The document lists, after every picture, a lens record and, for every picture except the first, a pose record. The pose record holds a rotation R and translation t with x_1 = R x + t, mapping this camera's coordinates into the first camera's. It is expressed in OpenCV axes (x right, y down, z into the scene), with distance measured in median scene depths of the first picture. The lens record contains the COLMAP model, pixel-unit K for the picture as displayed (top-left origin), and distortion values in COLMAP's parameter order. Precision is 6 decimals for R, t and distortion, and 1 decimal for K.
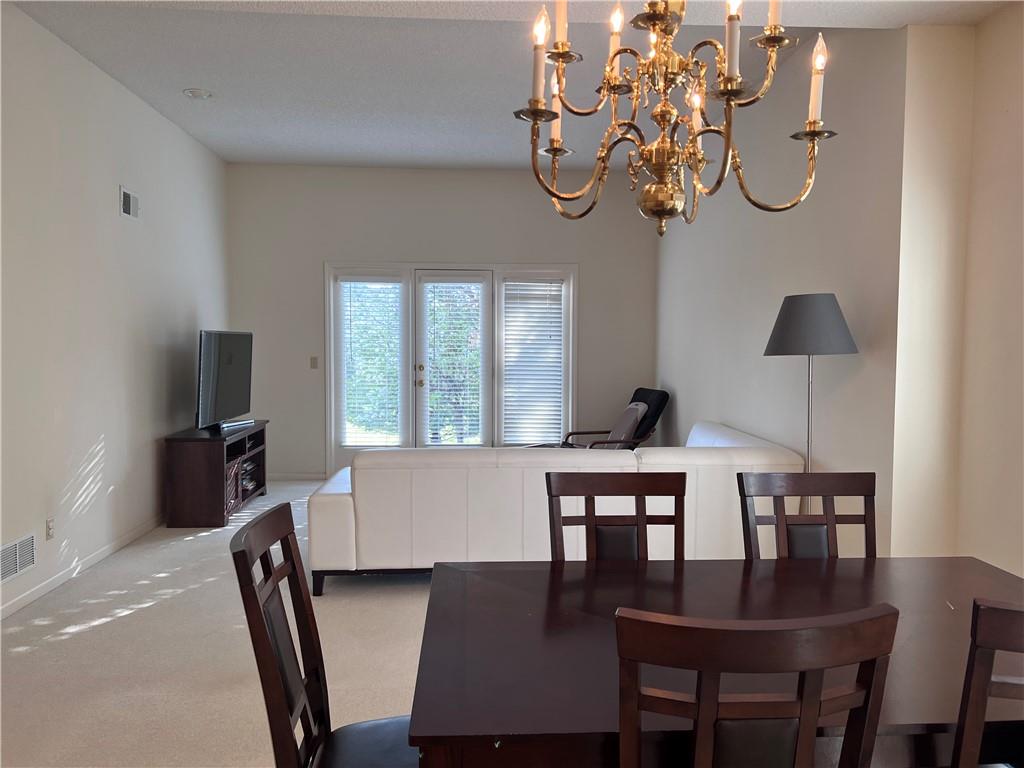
lens RADIAL K [[769.0, 0, 519.0], [0, 769.0, 381.7], [0, 0, 1]] dist [0.071584, -0.081890]
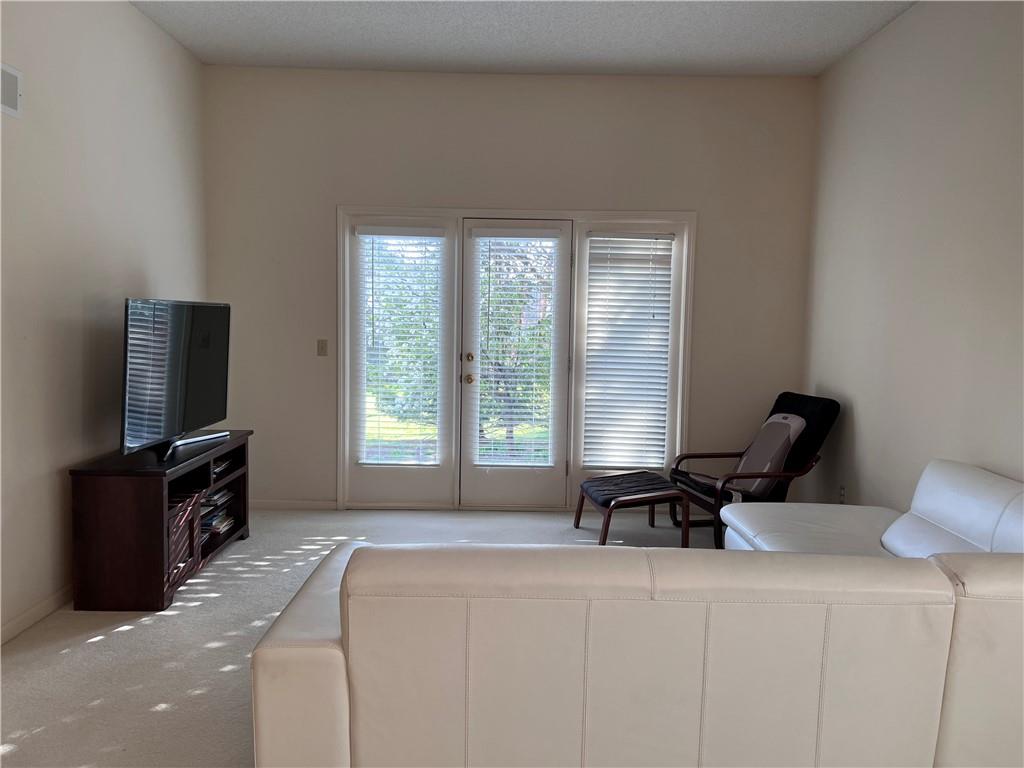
lens RADIAL K [[782.1, 0, 512.0], [0, 782.1, 384.0], [0, 0, 1]] dist [0.067937, -0.082443]
pose [[0.998201, 0.018202, -0.057125, -0.045969], [-0.016502, 0.999411, 0.030098, -0.015743], [0.057639, -0.029102, 0.997913, 0.278519]]
